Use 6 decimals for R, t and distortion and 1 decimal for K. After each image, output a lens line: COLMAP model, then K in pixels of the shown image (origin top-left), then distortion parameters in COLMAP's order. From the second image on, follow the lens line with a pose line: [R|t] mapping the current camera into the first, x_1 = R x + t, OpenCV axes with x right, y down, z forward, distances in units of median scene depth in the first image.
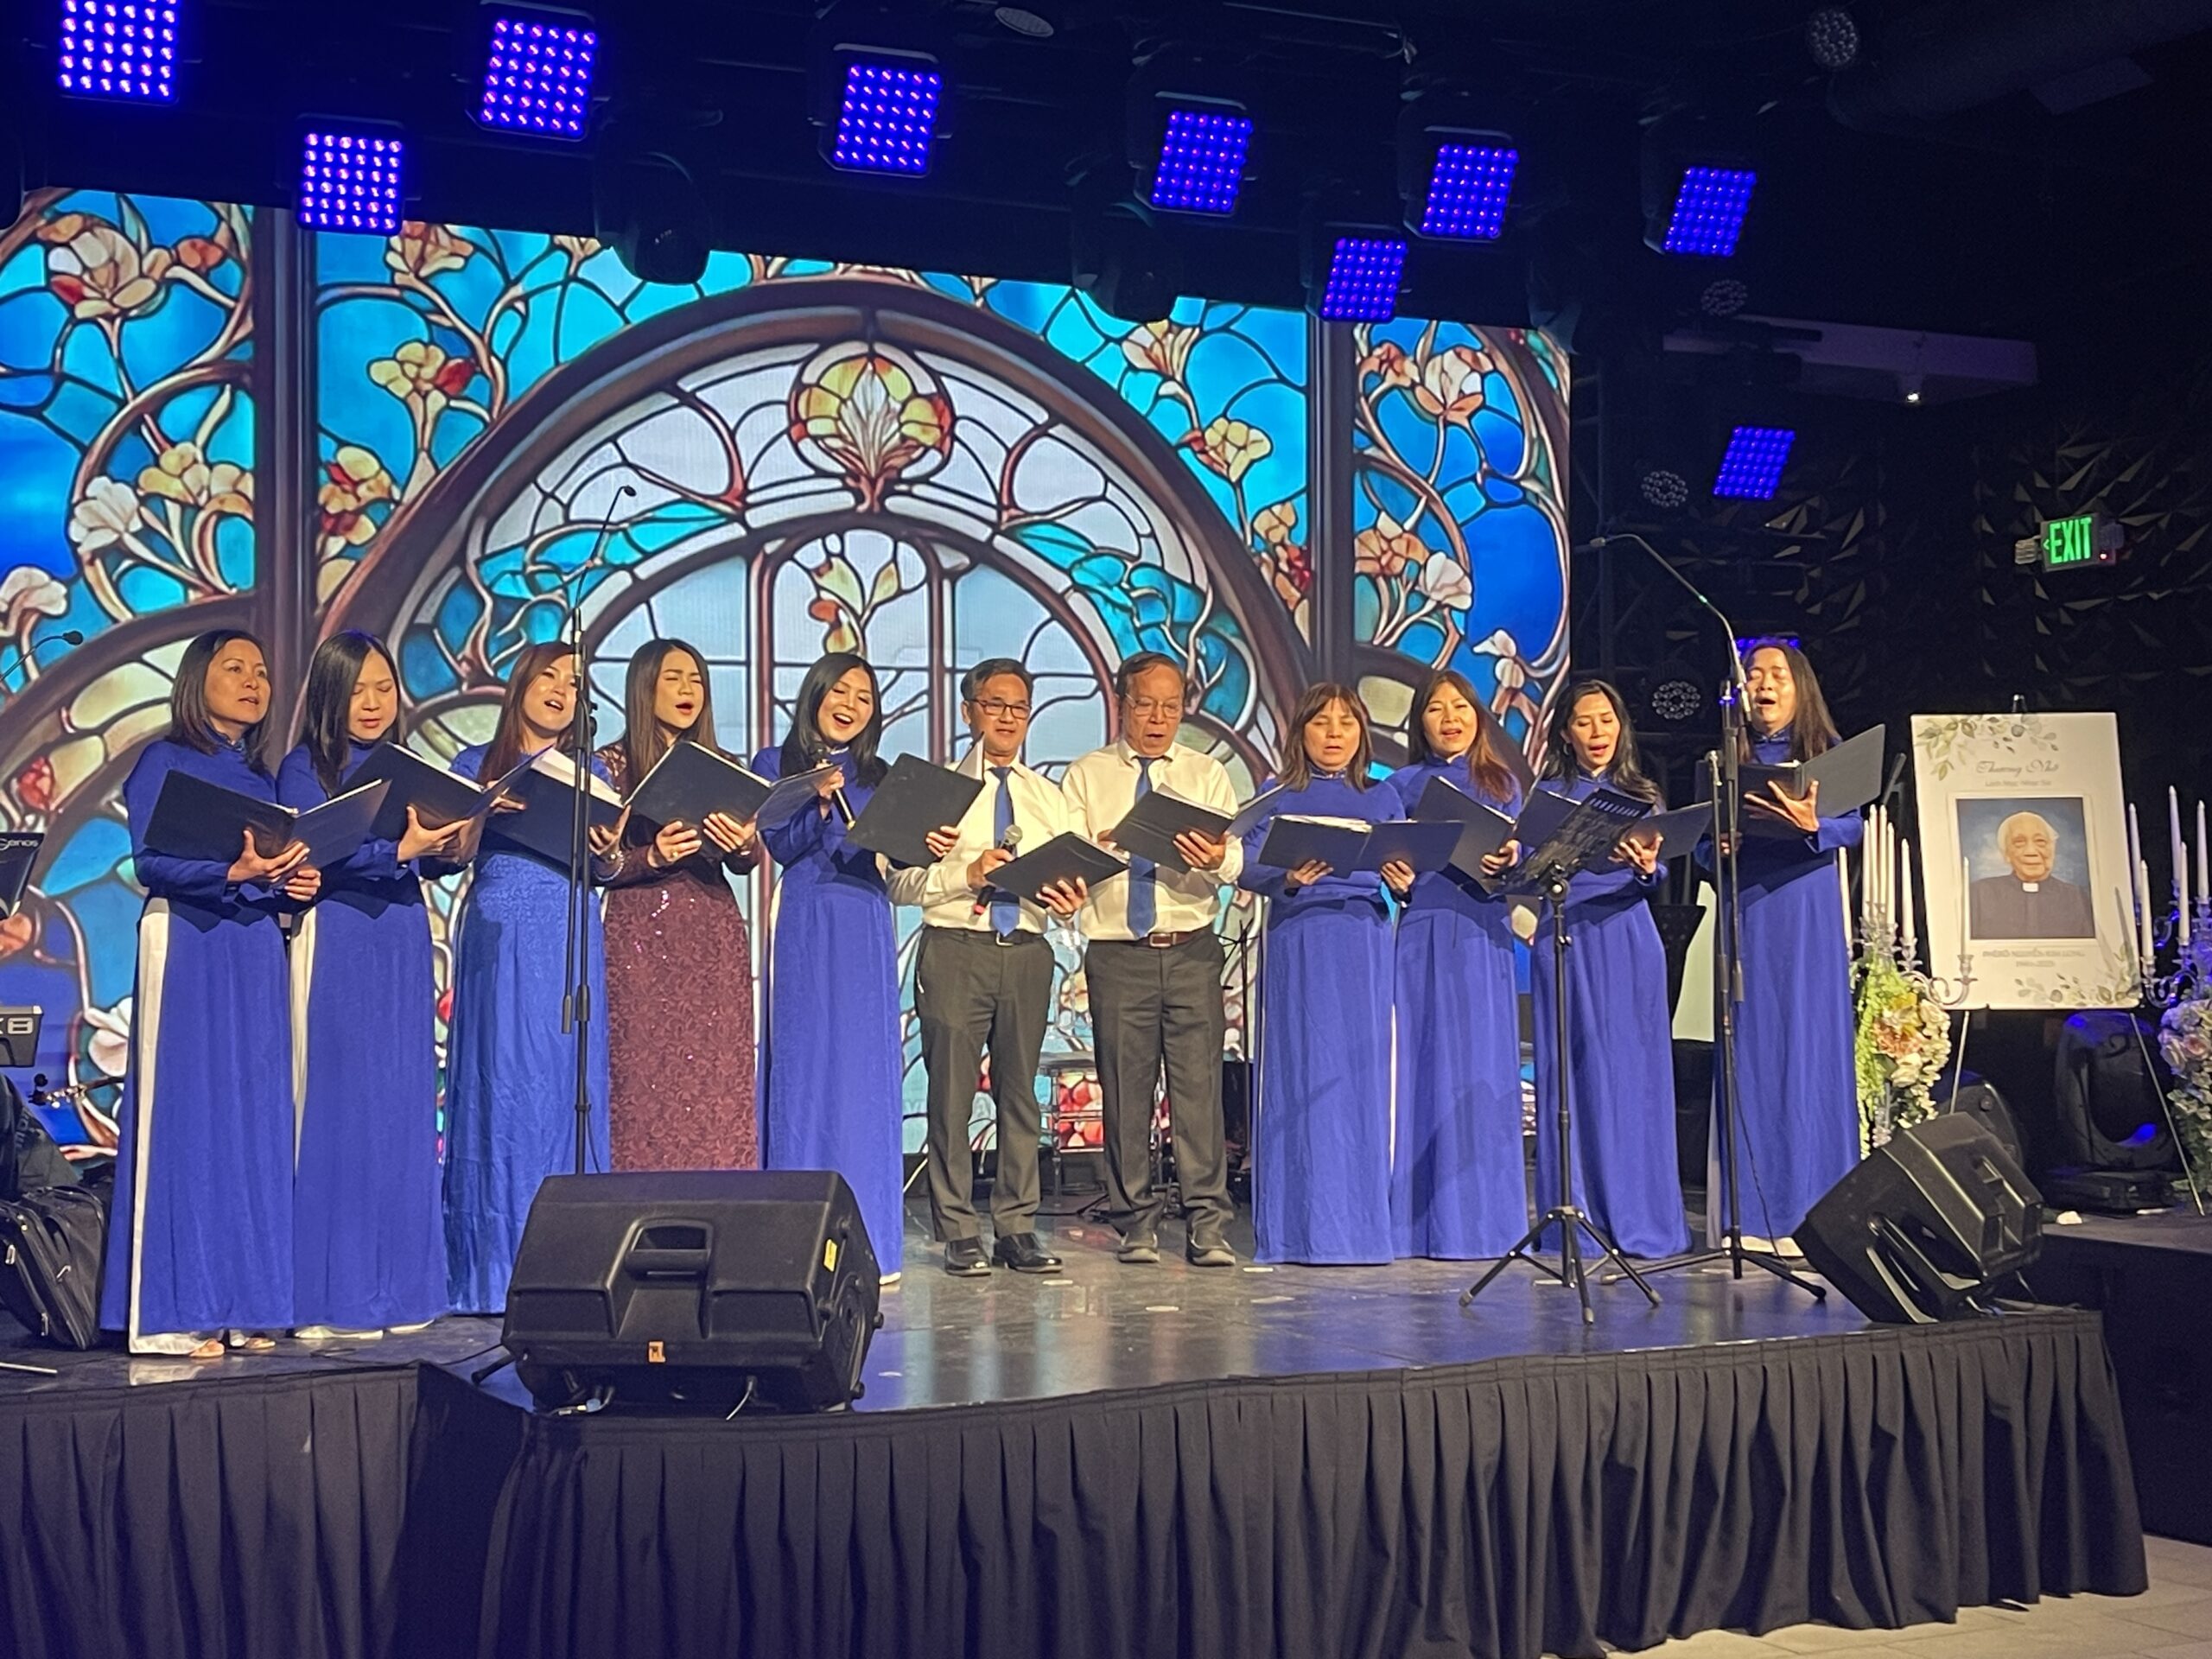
lens RADIAL K [[2944.1, 0, 1096.7], [0, 2944.1, 842.4], [0, 0, 1]] dist [0.068941, 0.000000]
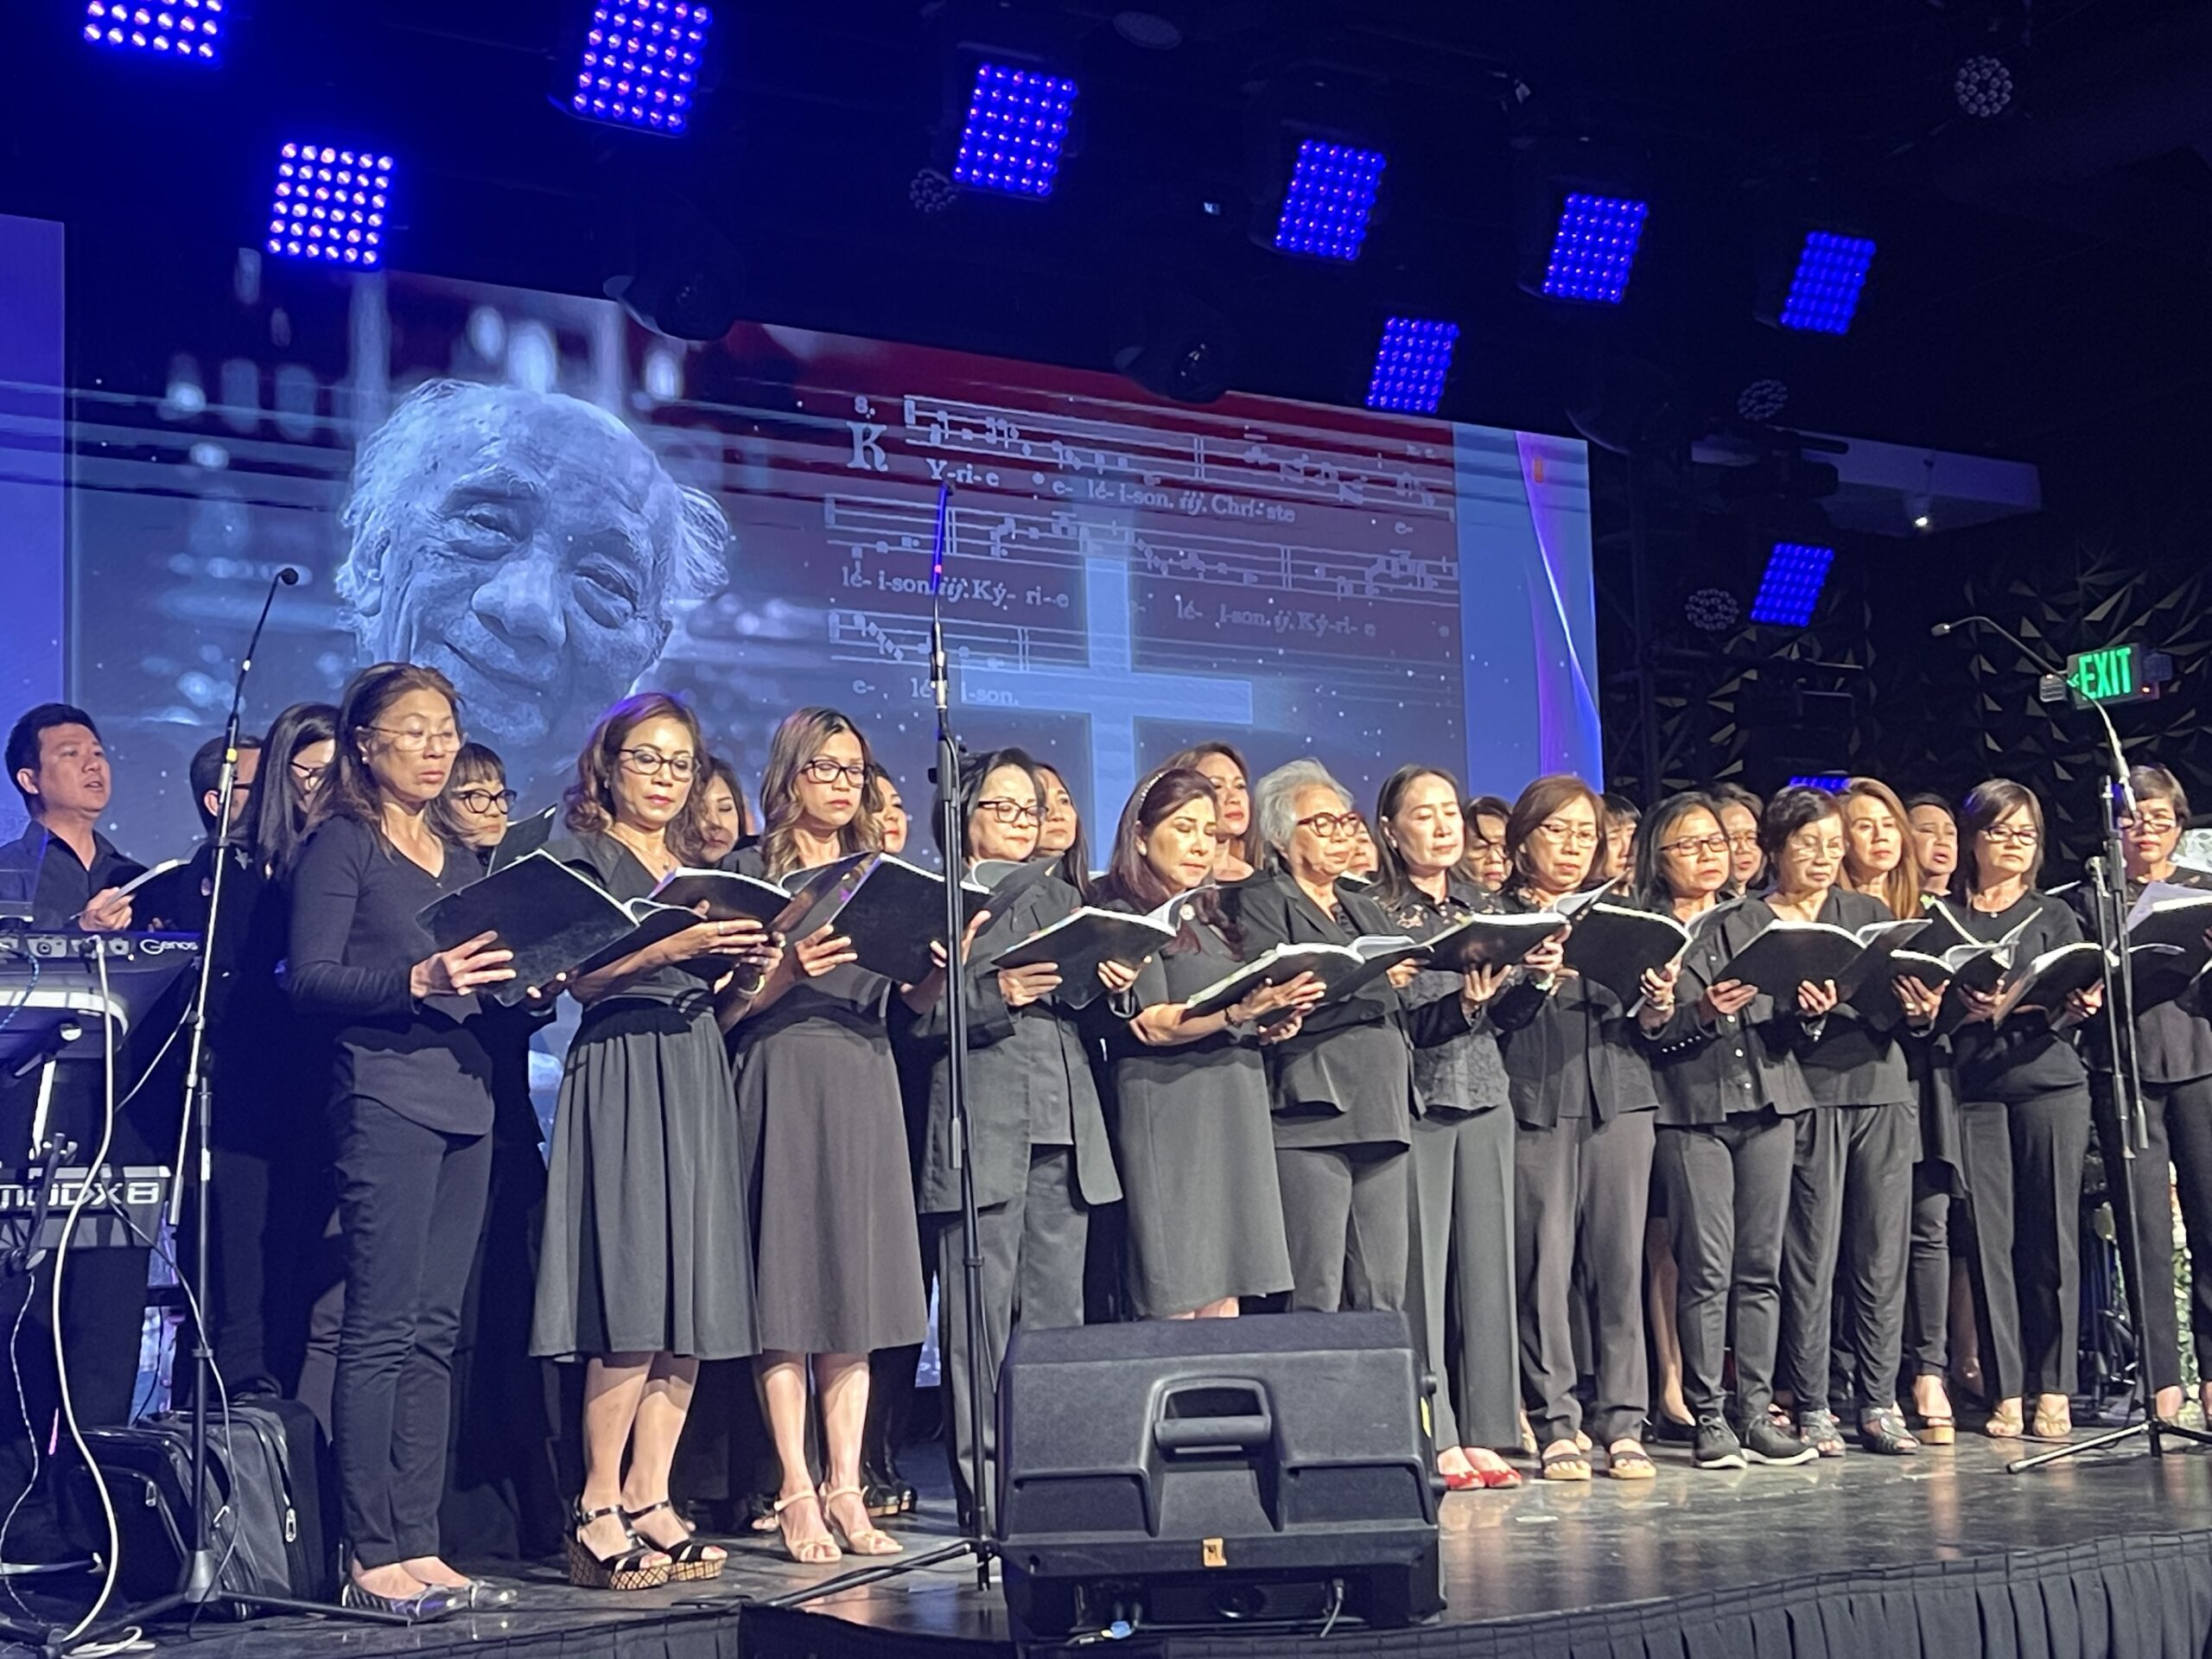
lens RADIAL K [[3201.4, 0, 1083.5], [0, 3201.4, 829.7], [0, 0, 1]] dist [0.082045, 0.000000]
pose [[0.988451, -0.011554, 0.151098, -0.181052], [0.025158, 0.995764, -0.088438, 0.035056], [-0.149436, 0.091218, 0.984555, 0.101032]]
